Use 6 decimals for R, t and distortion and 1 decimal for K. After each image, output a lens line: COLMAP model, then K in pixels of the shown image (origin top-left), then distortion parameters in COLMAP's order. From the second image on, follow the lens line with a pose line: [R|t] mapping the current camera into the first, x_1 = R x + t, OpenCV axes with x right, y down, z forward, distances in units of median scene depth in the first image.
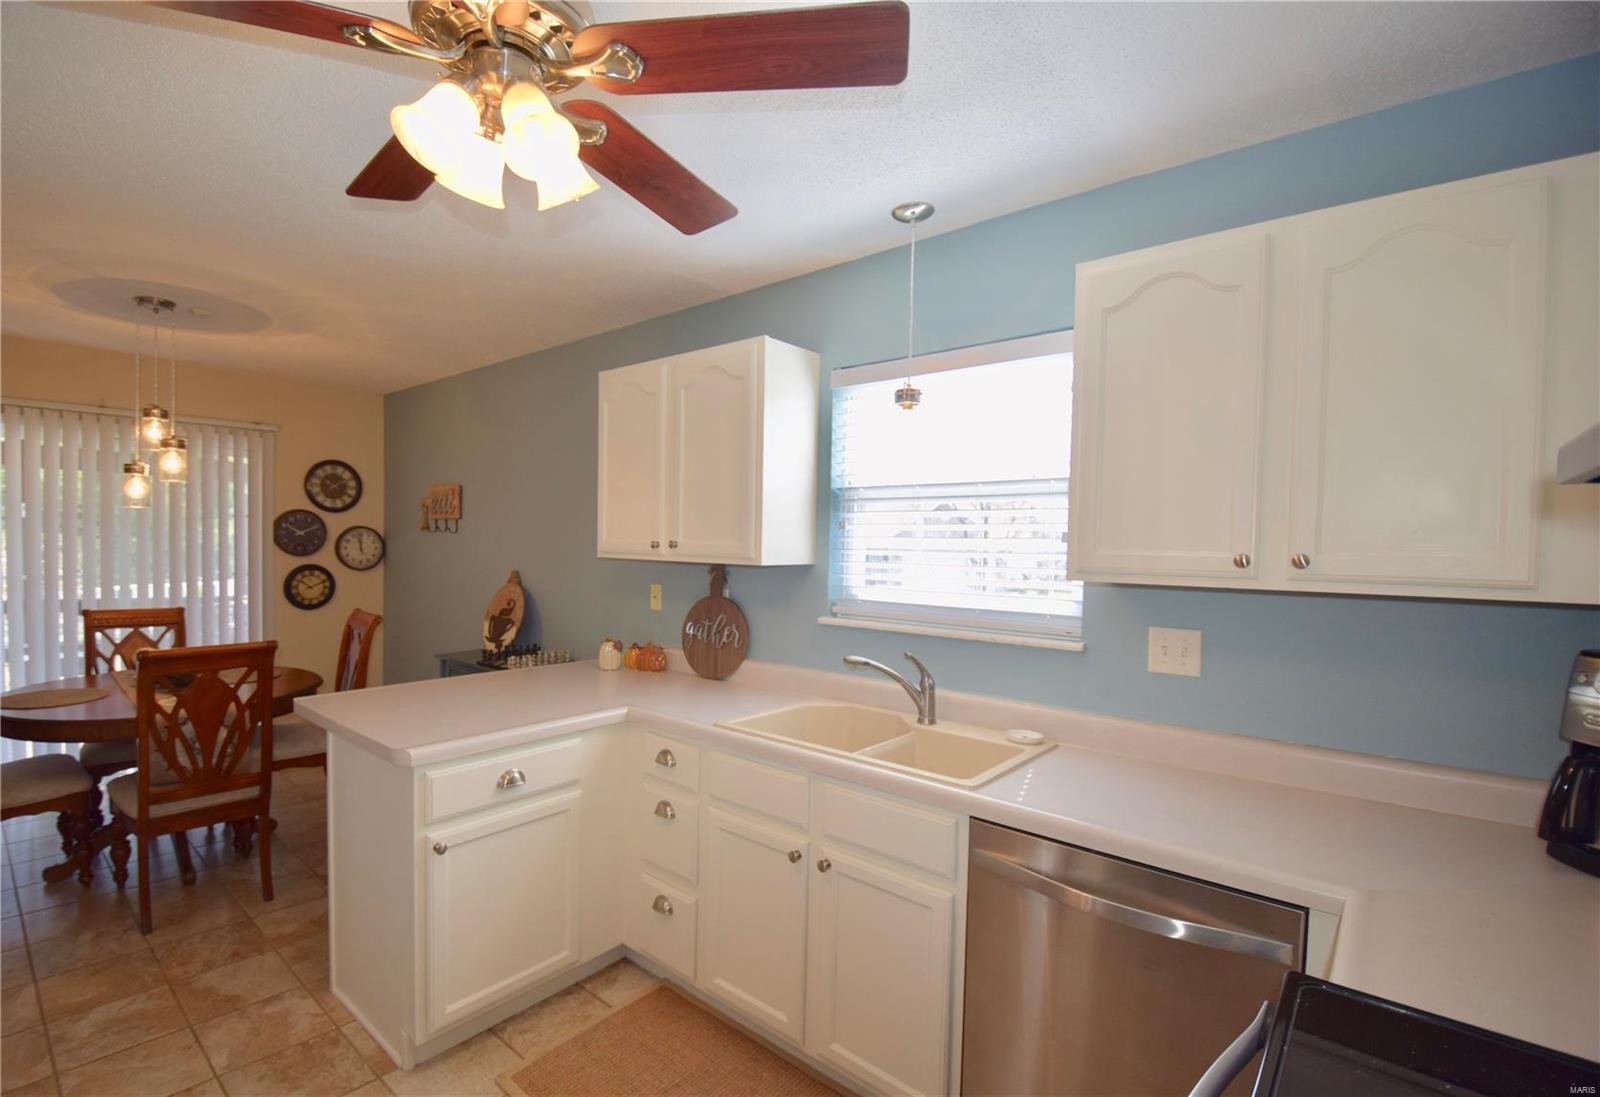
lens RADIAL K [[725.6, 0, 767.0], [0, 725.6, 568.4], [0, 0, 1]] dist [0.000693, -0.014948]
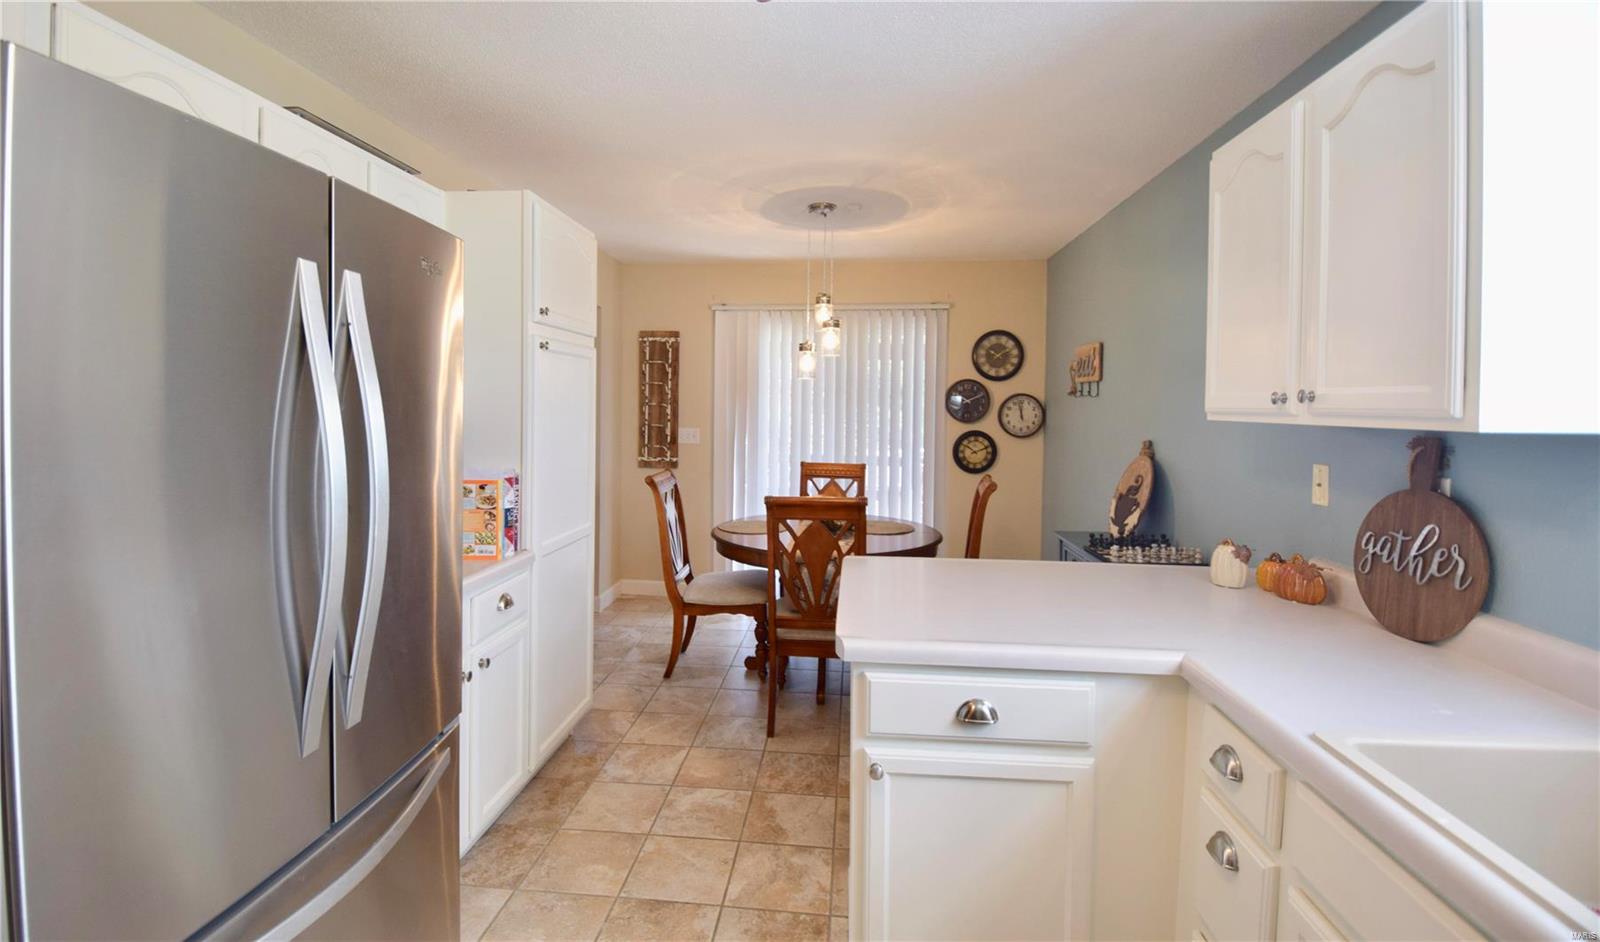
lens RADIAL K [[706.9, 0, 793.4], [0, 706.9, 424.9], [0, 0, 1]] dist [0.013138, -0.025259]
pose [[0.583996, 0.007218, -0.811725, 0.077146], [-0.027363, 0.999567, -0.010798, 0.006421], [0.811296, 0.028517, 0.583940, 0.261836]]
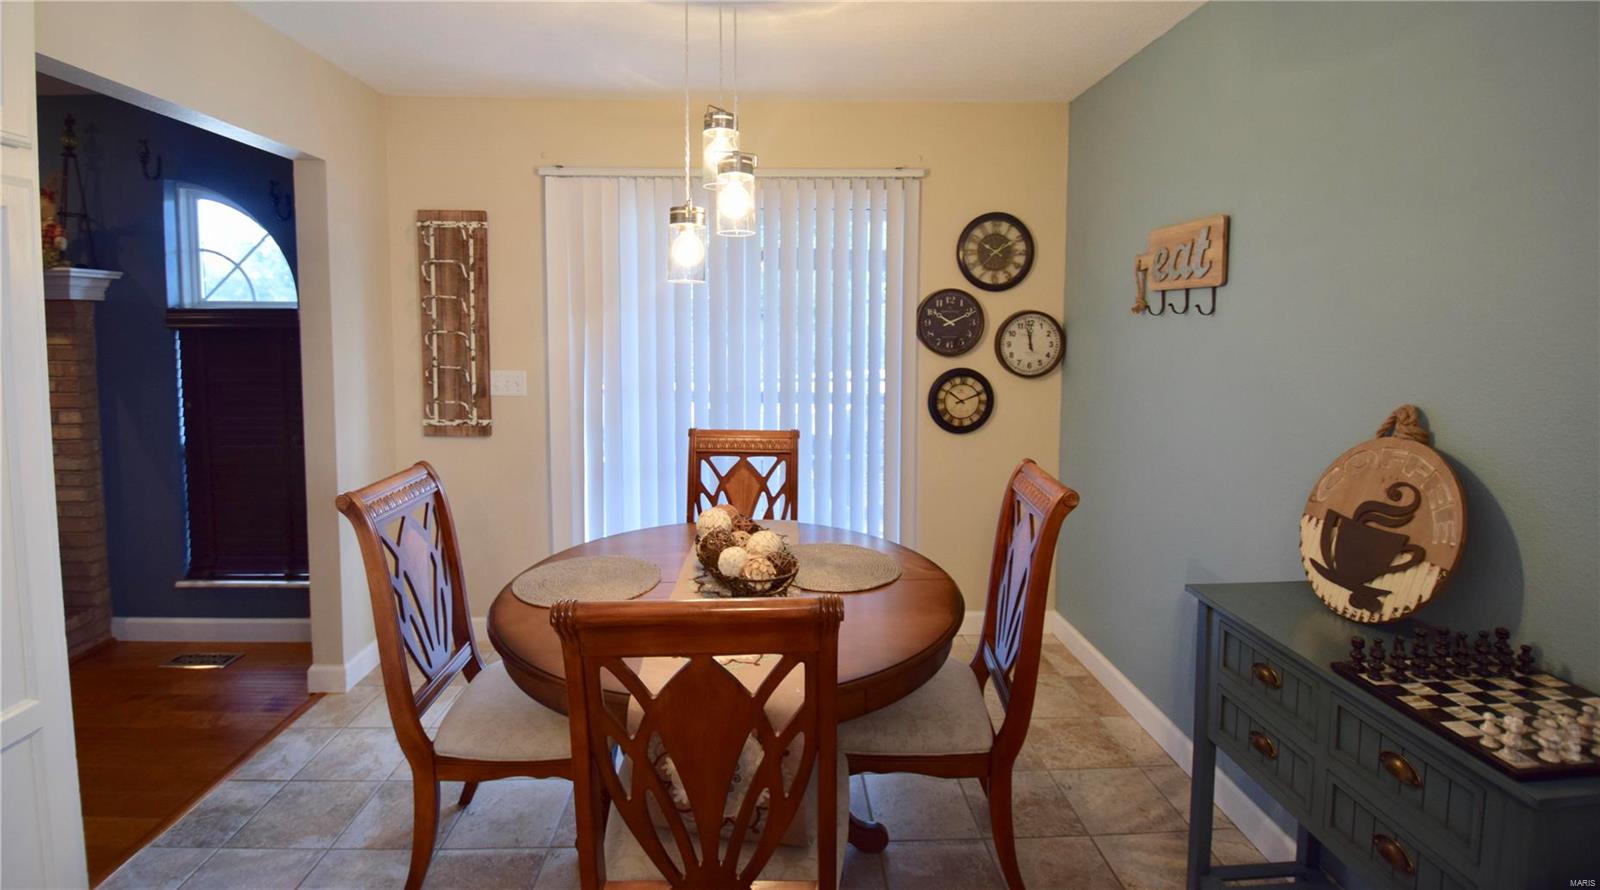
lens RADIAL K [[709.4, 0, 793.8], [0, 709.4, 378.5], [0, 0, 1]] dist [-0.000785, -0.000151]
pose [[0.682935, 0.033320, -0.729719, -0.359615], [-0.012940, 0.999354, 0.033521, -0.023911], [0.730365, -0.013450, 0.682925, 0.613767]]
